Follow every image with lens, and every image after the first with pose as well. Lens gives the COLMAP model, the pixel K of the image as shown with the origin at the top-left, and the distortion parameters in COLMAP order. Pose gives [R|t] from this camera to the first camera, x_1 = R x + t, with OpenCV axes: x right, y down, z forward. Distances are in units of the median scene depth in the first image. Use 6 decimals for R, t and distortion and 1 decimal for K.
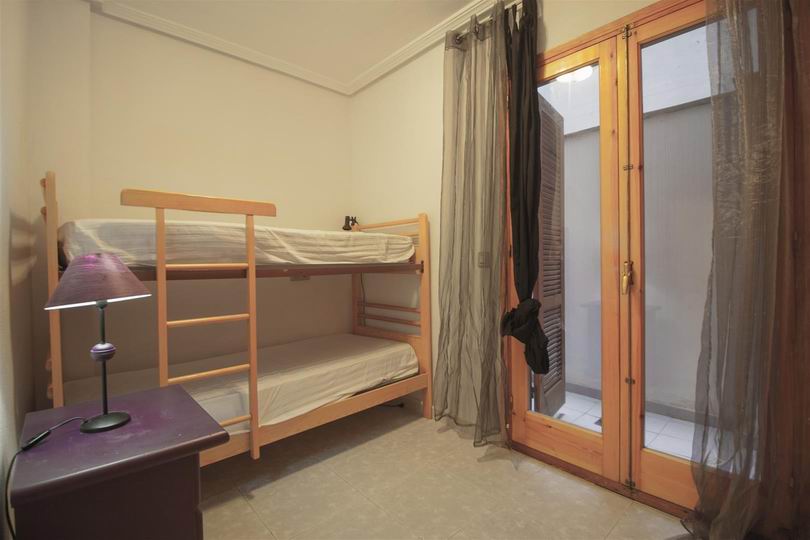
lens RADIAL K [[383.7, 0, 405.0], [0, 383.7, 270.0], [0, 0, 1]] dist [-0.001616, -0.000222]
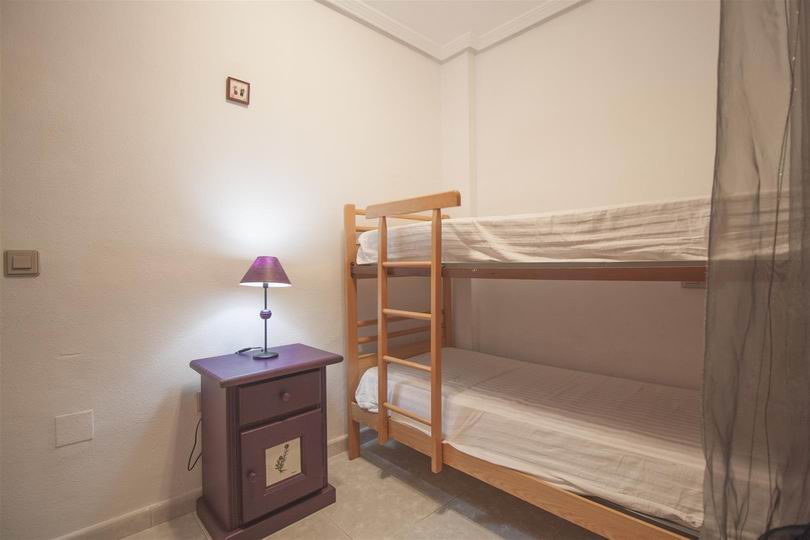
lens RADIAL K [[383.7, 0, 405.0], [0, 383.7, 270.0], [0, 0, 1]] dist [-0.001616, -0.000222]
pose [[0.007877, 0.027048, -0.999603, 0.474364], [-0.015420, 0.999519, 0.026924, -0.018382], [0.999850, 0.015202, 0.008290, 0.825708]]
